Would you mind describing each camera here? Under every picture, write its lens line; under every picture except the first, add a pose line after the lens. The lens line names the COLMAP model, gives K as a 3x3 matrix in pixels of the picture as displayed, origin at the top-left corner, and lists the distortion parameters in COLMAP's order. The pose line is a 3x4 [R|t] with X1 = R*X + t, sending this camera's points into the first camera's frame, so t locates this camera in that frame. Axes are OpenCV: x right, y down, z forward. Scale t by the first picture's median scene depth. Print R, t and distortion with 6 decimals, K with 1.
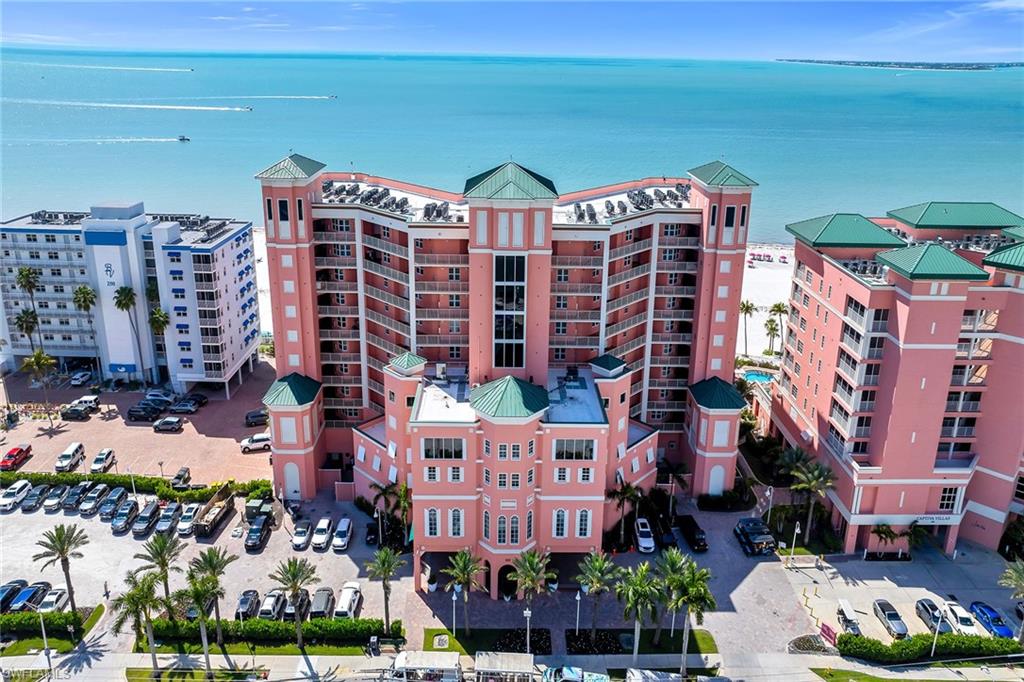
lens RADIAL K [[728.4, 0, 513.5], [0, 728.4, 254.3], [0, 0, 1]] dist [-0.018006, 0.000507]
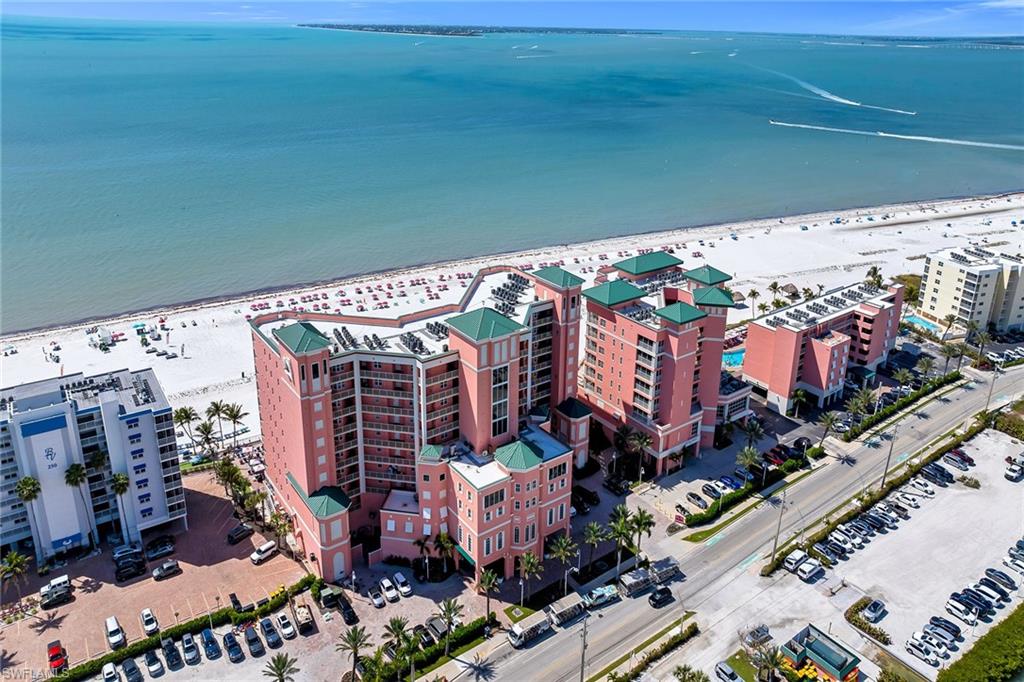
lens RADIAL K [[728.6, 0, 512.1], [0, 728.6, 247.2], [0, 0, 1]] dist [-0.009146, 0.000371]
pose [[0.817925, -0.169785, 0.549702, -0.728035], [0.149662, 0.985359, 0.081657, -0.343329], [-0.555518, 0.015480, 0.831361, -0.304865]]
